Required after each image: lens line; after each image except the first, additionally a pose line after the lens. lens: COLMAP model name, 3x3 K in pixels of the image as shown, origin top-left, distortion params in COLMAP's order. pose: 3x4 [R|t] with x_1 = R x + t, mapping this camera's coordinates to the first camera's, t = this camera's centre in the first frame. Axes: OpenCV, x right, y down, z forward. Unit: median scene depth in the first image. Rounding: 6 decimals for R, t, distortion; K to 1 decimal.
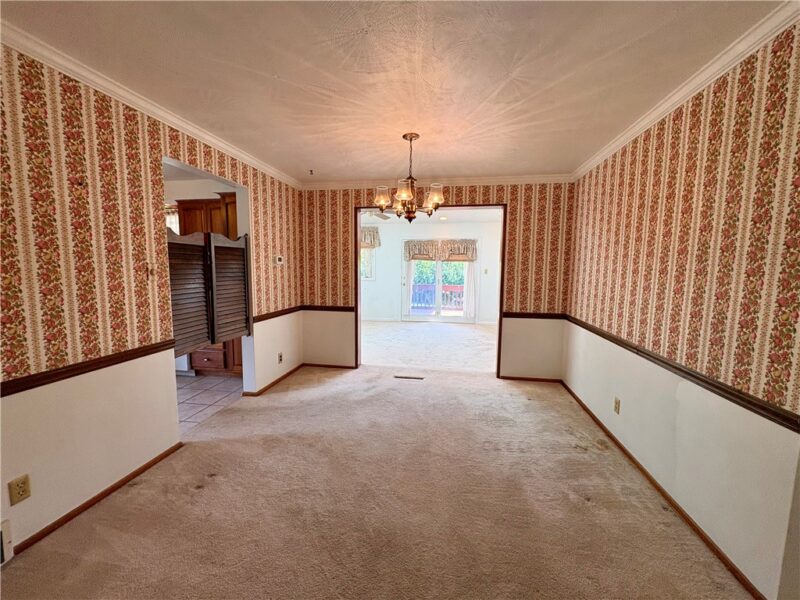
lens RADIAL K [[319.6, 0, 400.3], [0, 319.6, 299.7], [0, 0, 1]] dist [0.001860, -0.000126]
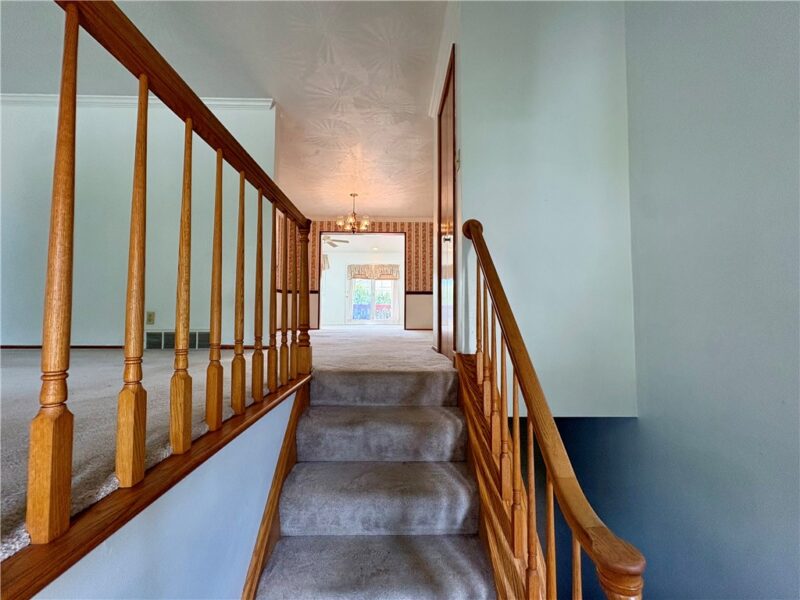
lens RADIAL K [[319.6, 0, 400.9], [0, 319.6, 300.3], [0, 0, 1]] dist [0.001860, -0.000126]
pose [[0.982034, 0.002668, 0.188686, -0.040534], [0.024816, 0.989390, -0.143146, 0.345382], [-0.187066, 0.145257, 0.971549, -0.713419]]
